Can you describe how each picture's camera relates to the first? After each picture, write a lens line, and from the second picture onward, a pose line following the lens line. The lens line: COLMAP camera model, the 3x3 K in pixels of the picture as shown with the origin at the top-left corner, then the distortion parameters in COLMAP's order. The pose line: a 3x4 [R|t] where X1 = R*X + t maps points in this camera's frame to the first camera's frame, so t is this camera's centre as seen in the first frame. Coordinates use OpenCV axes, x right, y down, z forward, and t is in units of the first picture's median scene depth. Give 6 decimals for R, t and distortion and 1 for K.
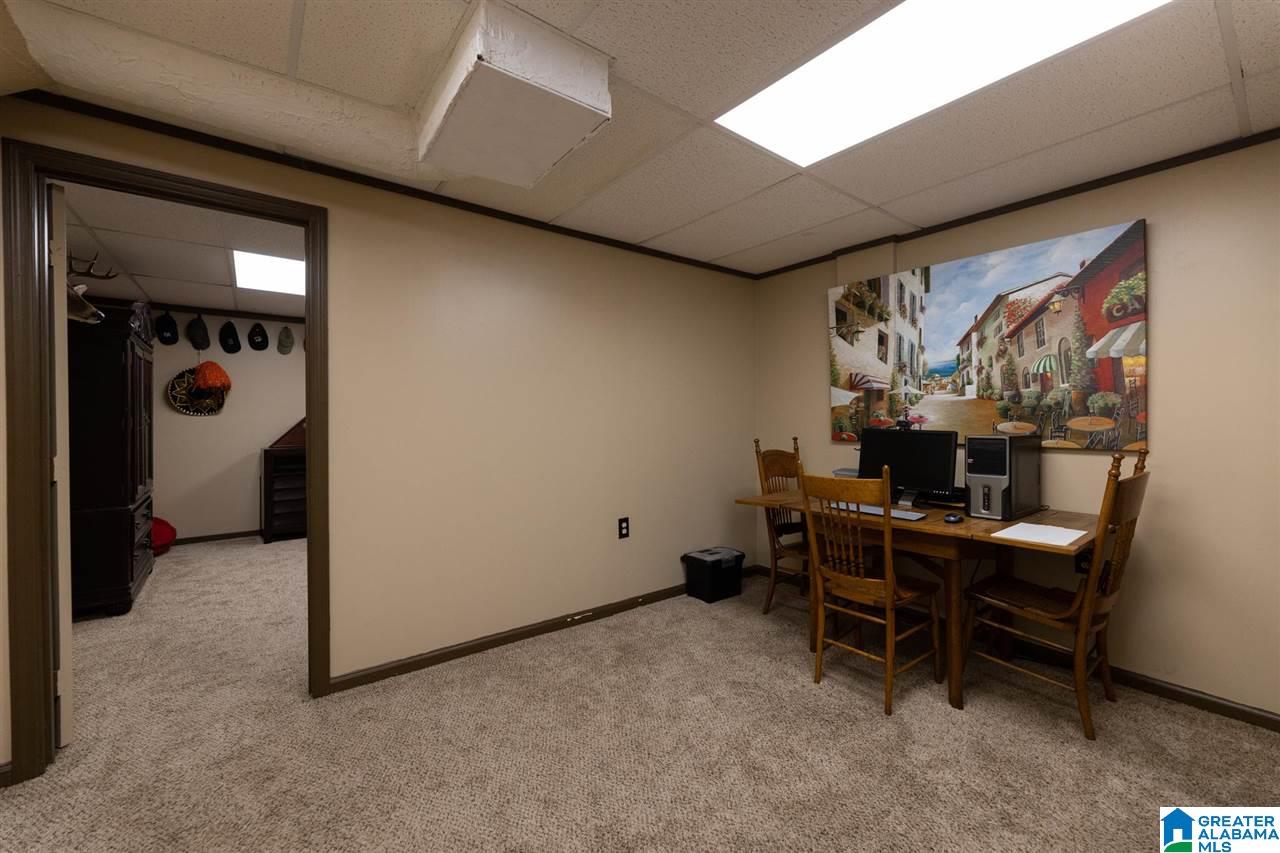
lens RADIAL K [[516.1, 0, 646.5], [0, 516.1, 425.6], [0, 0, 1]] dist [-0.003045, 0.000168]
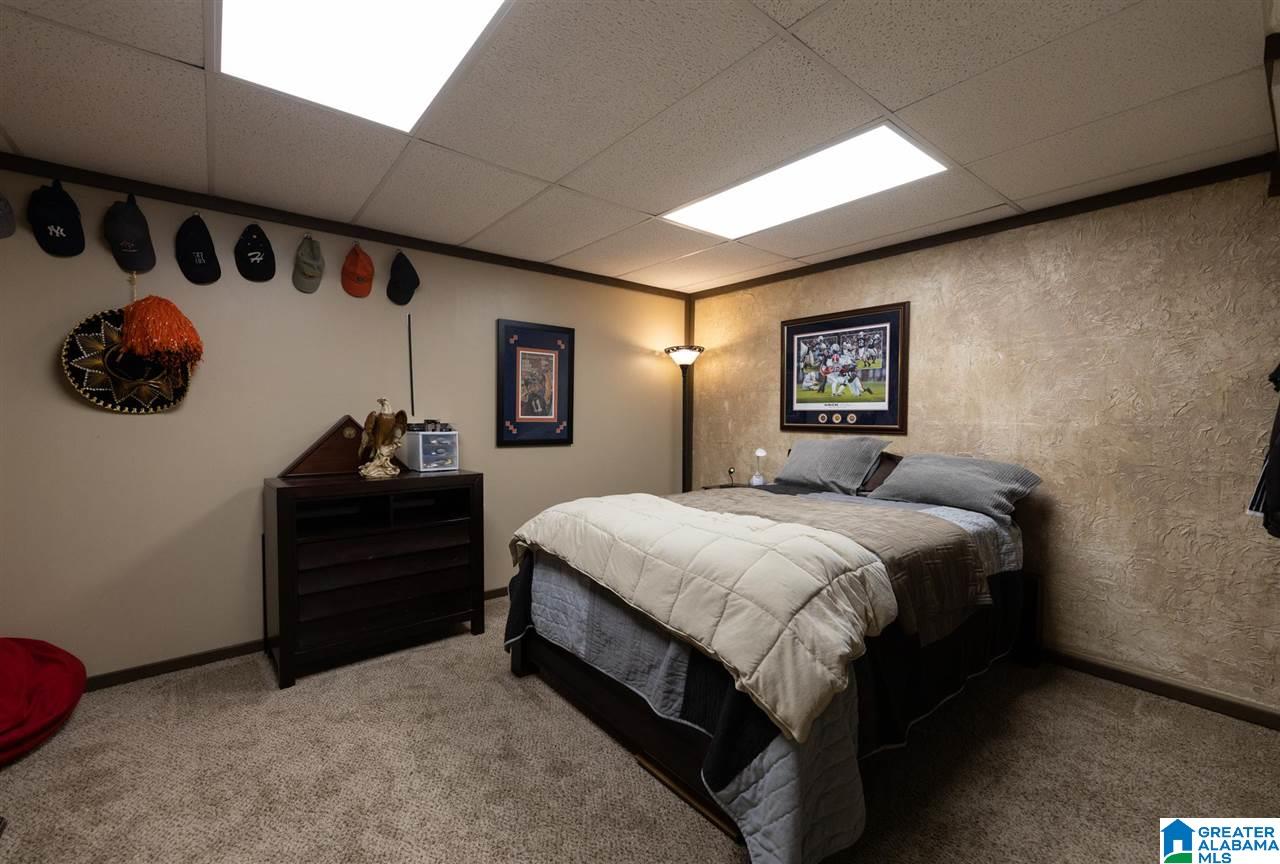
lens RADIAL K [[529.2, 0, 634.7], [0, 529.2, 426.2], [0, 0, 1]] dist [-0.003557, -0.000135]
pose [[0.999818, -0.003246, 0.018824, -0.419402], [0.003039, 0.999935, 0.011022, -0.011094], [-0.018858, -0.010963, 0.999762, 0.508502]]
